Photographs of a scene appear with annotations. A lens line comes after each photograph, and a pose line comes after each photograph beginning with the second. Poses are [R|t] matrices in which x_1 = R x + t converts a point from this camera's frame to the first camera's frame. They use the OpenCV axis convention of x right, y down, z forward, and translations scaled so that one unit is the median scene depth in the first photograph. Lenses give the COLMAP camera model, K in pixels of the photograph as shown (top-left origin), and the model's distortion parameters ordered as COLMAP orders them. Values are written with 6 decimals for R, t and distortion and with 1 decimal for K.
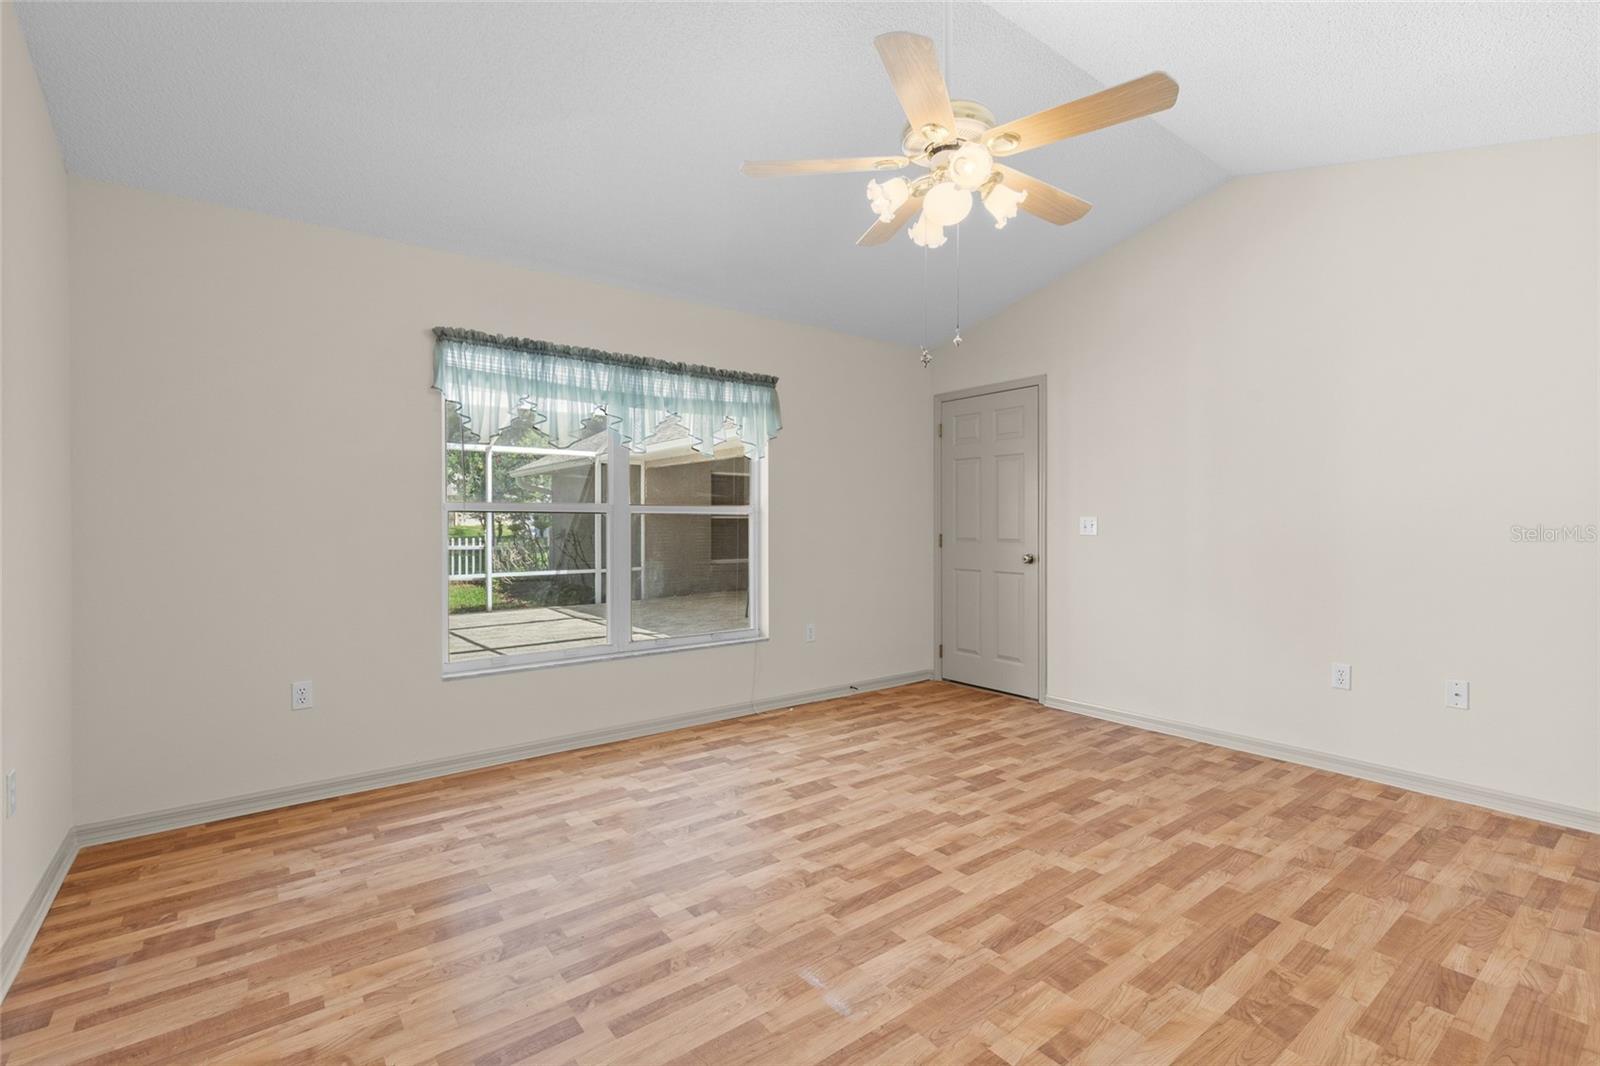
lens RADIAL K [[736.9, 0, 798.7], [0, 736.9, 528.8], [0, 0, 1]] dist [0.017104, -0.003542]
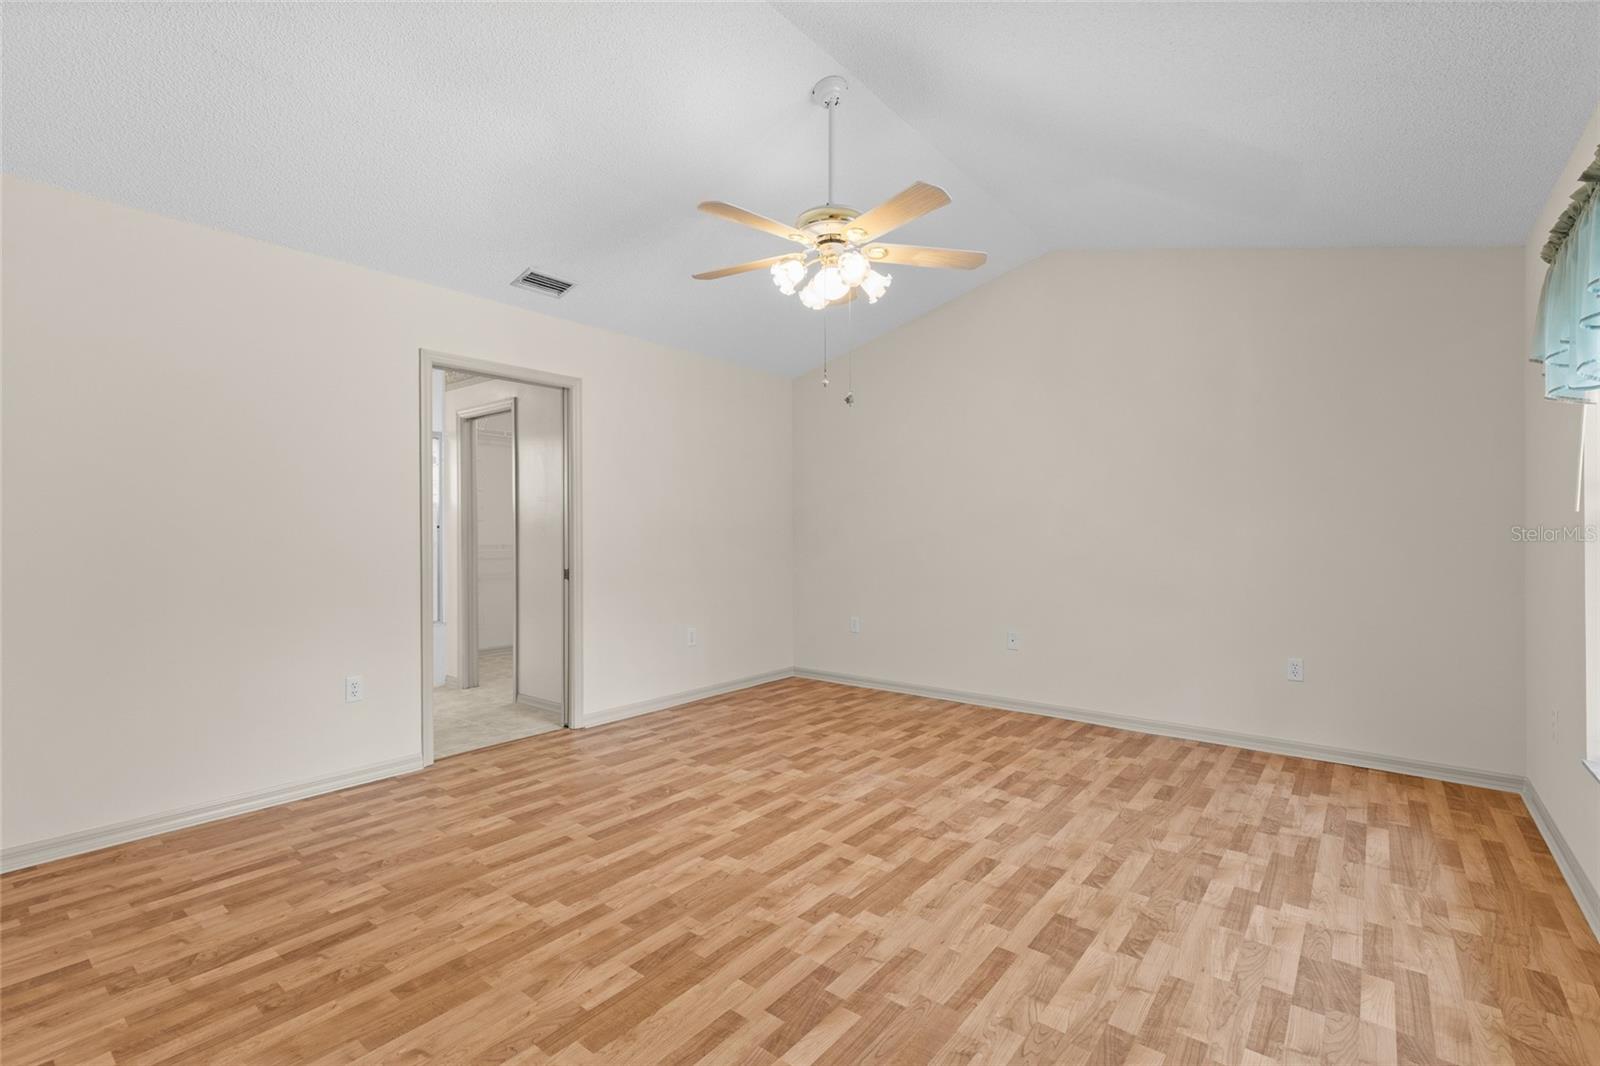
lens RADIAL K [[736.9, 0, 802.5], [0, 736.9, 533.1], [0, 0, 1]] dist [0.017104, -0.003542]
pose [[-0.971100, 0.002705, -0.238656, 0.474446], [-0.000115, 0.999930, 0.011800, -0.017136], [0.238671, 0.011486, -0.971033, 1.894162]]
